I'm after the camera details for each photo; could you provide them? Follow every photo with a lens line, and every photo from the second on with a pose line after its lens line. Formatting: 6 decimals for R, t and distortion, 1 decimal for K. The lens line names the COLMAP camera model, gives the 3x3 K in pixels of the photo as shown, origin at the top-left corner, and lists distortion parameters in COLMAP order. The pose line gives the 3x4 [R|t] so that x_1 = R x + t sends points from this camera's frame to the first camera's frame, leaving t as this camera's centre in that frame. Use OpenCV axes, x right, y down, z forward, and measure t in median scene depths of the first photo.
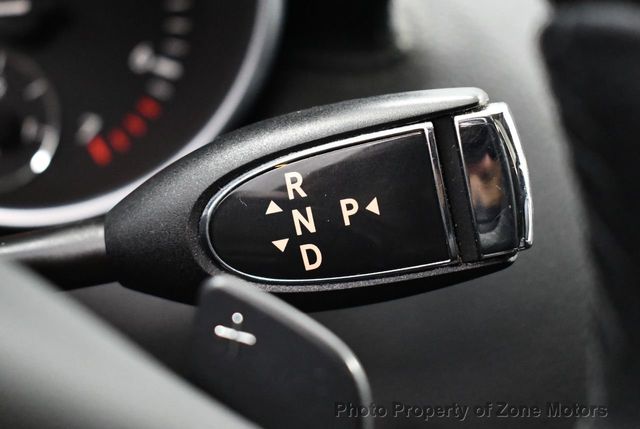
lens RADIAL K [[1128.4, 0, 320.0], [0, 1128.4, 214.5], [0, 0, 1]] dist [-0.016597, -0.039432]
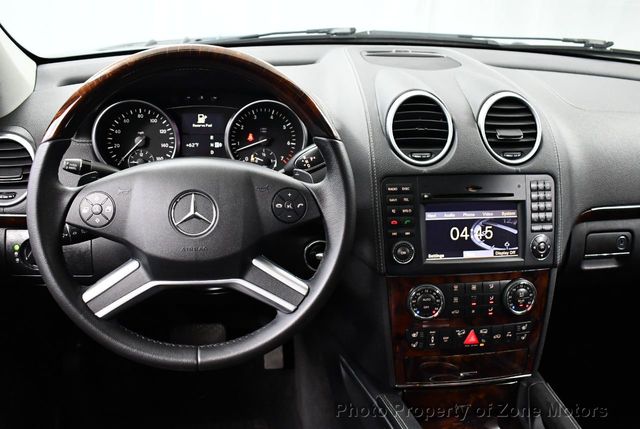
lens RADIAL K [[648.6, 0, 320.0], [0, 648.6, 214.5], [0, 0, 1]] dist [-0.092895, 0.010139]
pose [[0.957539, -0.219731, -0.186649, 0.869324], [0.224511, 0.974461, 0.004601, 0.379221], [0.180871, -0.046310, 0.982416, -3.610834]]
